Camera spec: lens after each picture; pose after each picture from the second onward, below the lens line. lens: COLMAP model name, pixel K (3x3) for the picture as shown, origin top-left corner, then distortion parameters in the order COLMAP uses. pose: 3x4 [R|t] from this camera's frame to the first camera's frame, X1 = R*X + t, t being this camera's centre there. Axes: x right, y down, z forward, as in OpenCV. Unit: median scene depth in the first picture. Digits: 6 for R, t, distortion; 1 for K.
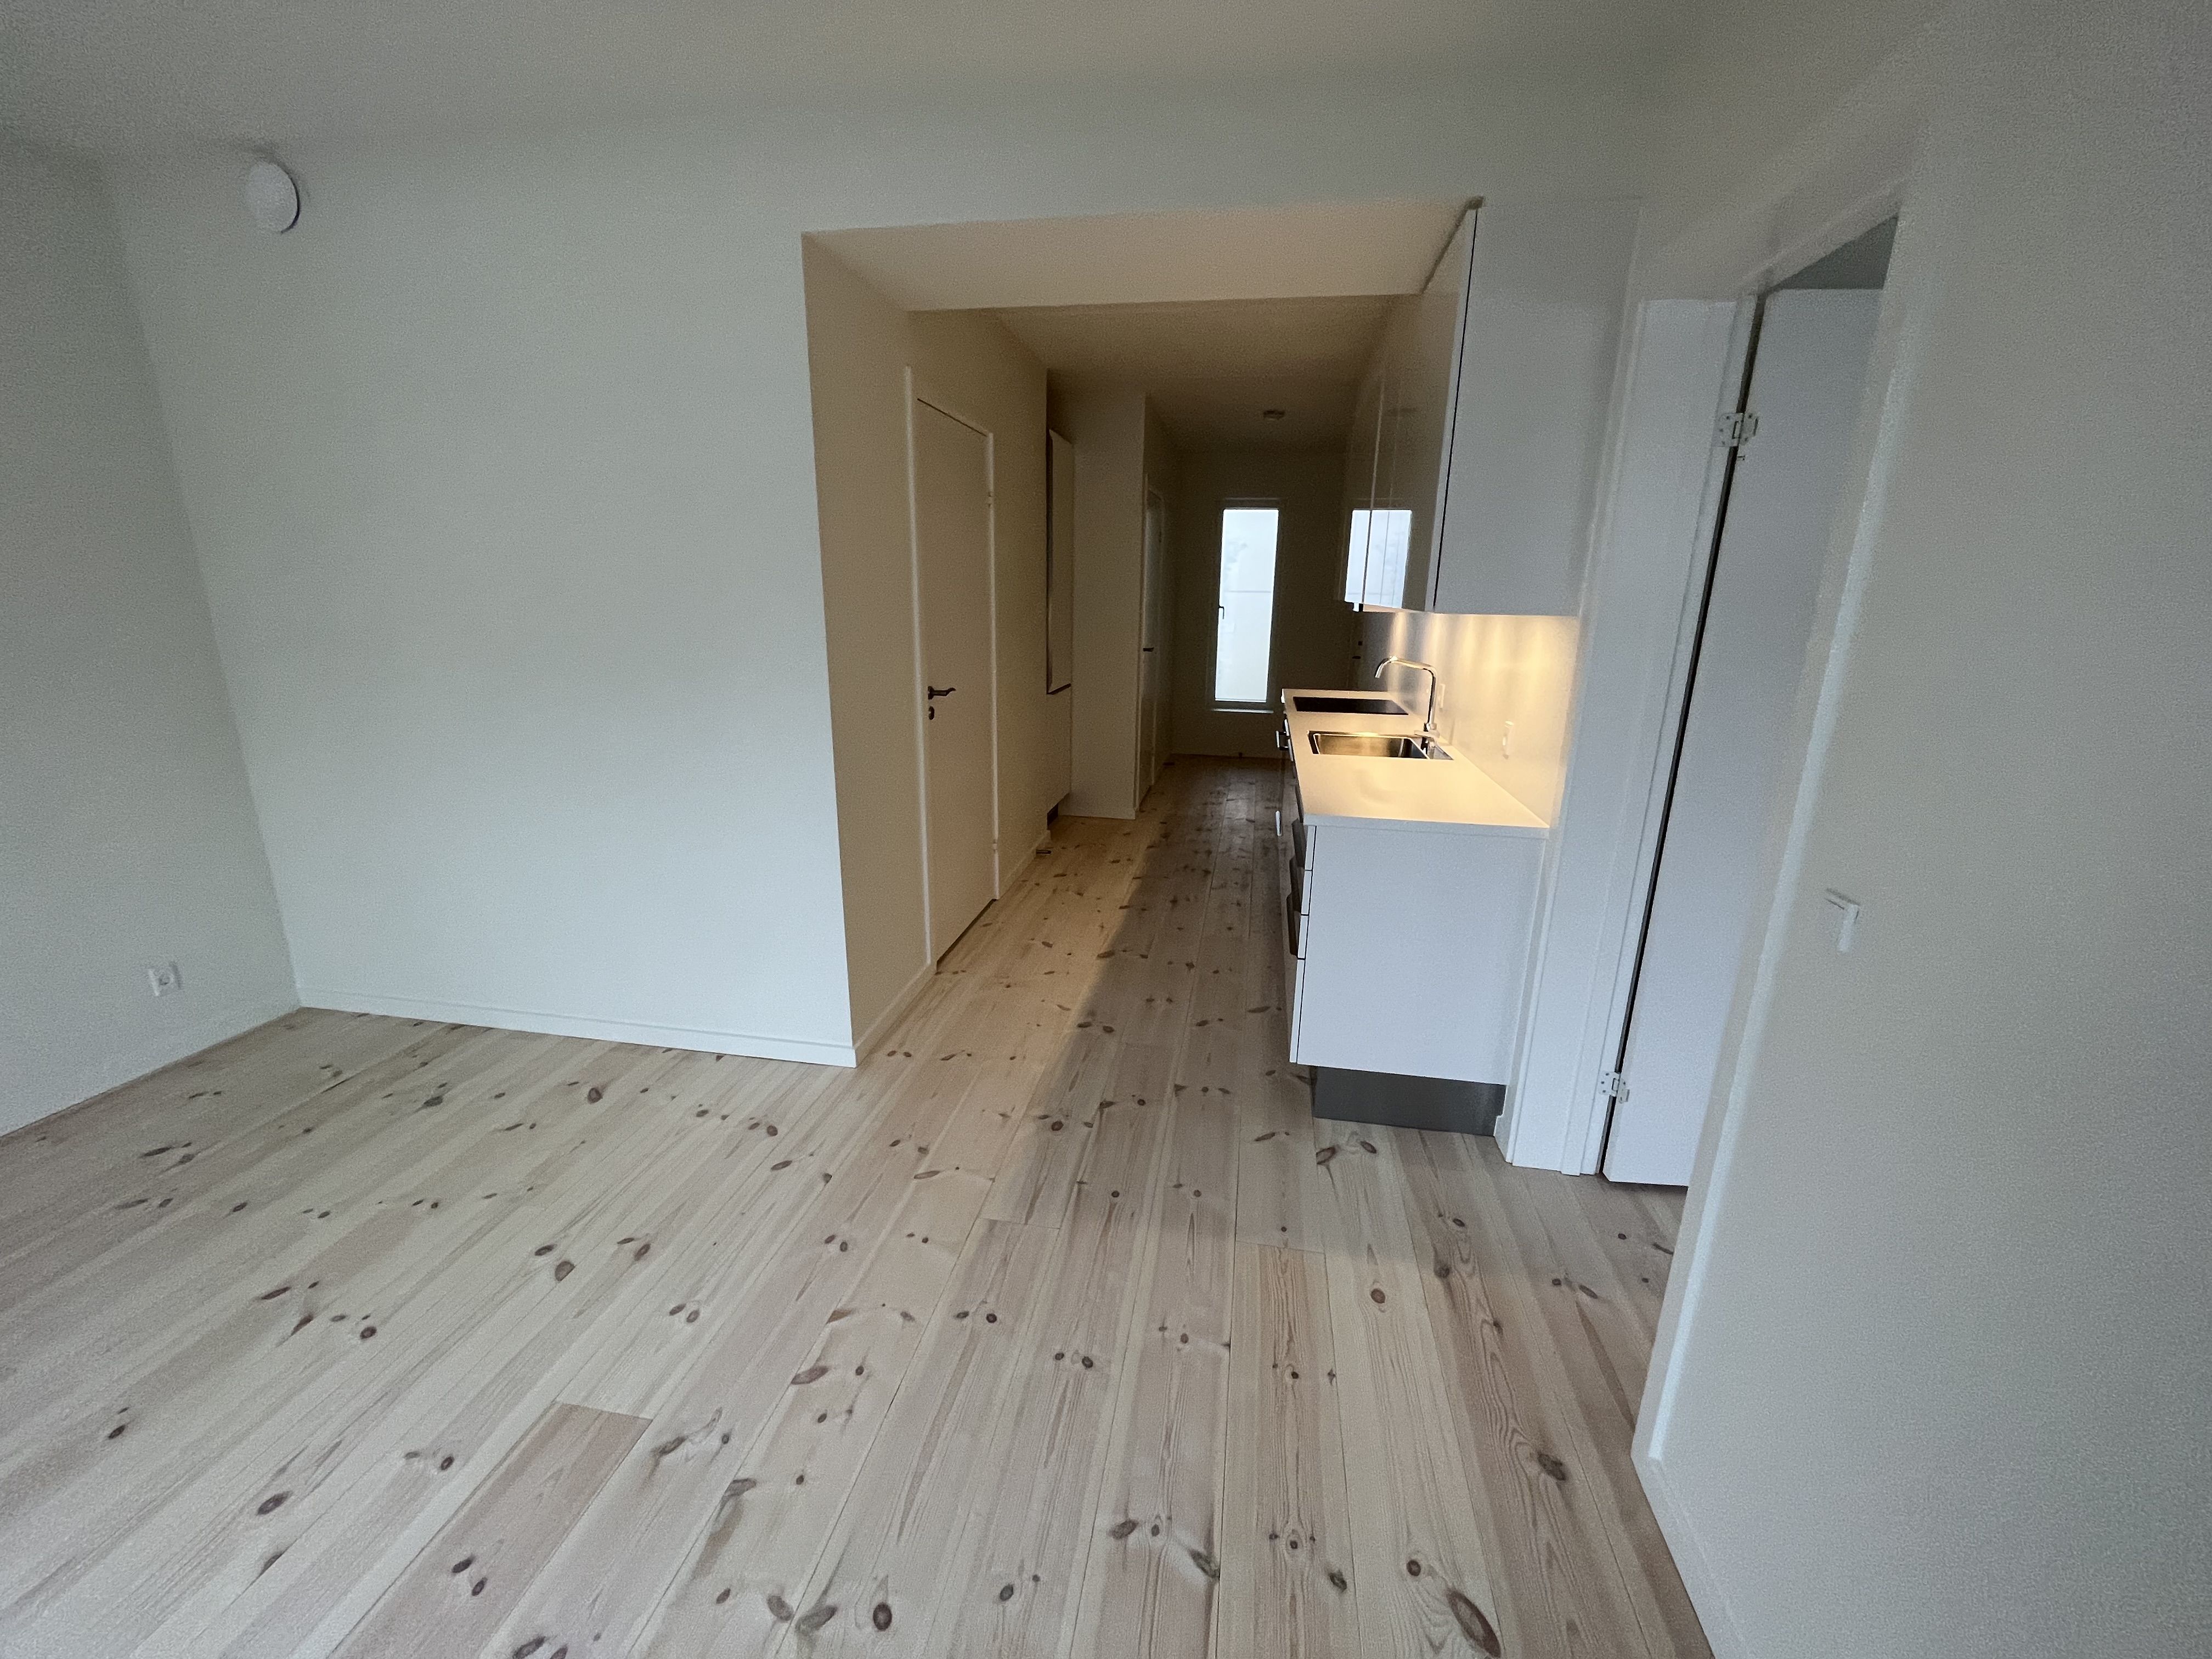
lens RADIAL K [[897.2, 0, 1099.4], [0, 897.2, 831.2], [0, 0, 1]] dist [-0.003193, -0.000134]
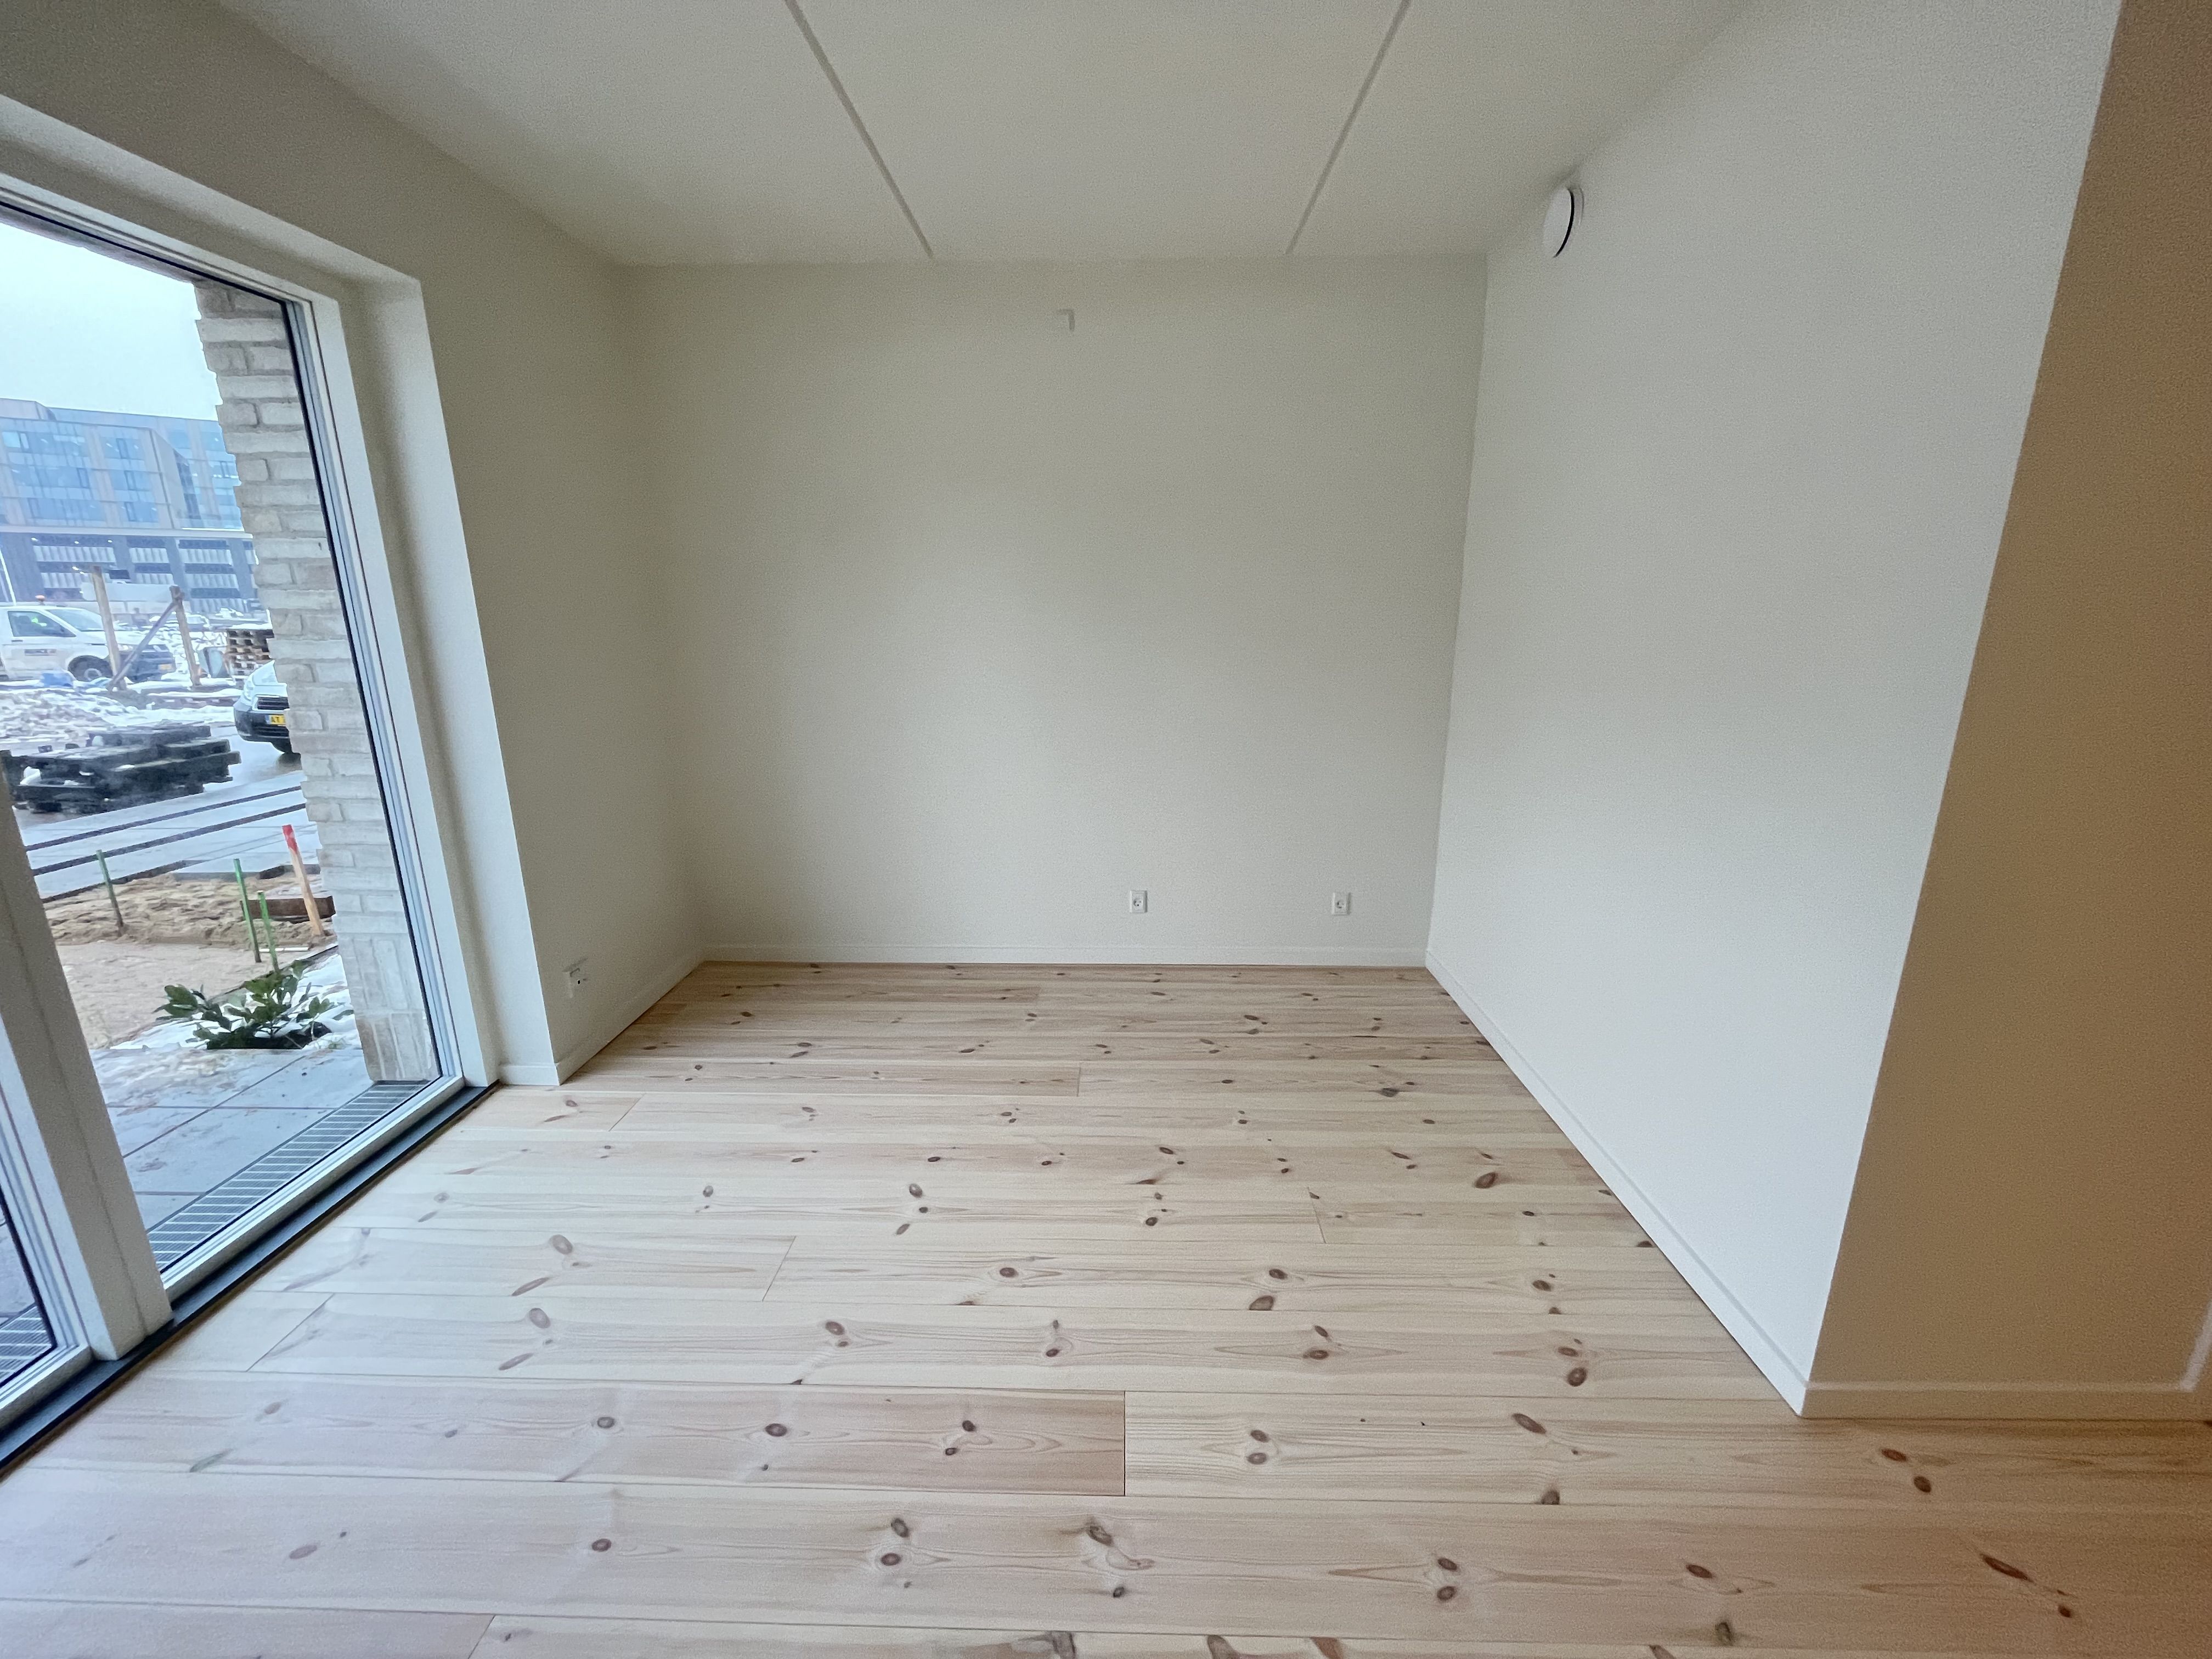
lens RADIAL K [[897.2, 0, 1099.4], [0, 897.2, 831.2], [0, 0, 1]] dist [-0.003193, -0.000134]
pose [[0.149690, 0.228940, -0.961862, 0.143778], [-0.252228, 0.949479, 0.186740, -0.098344], [0.956020, 0.214655, 0.199873, 0.418656]]
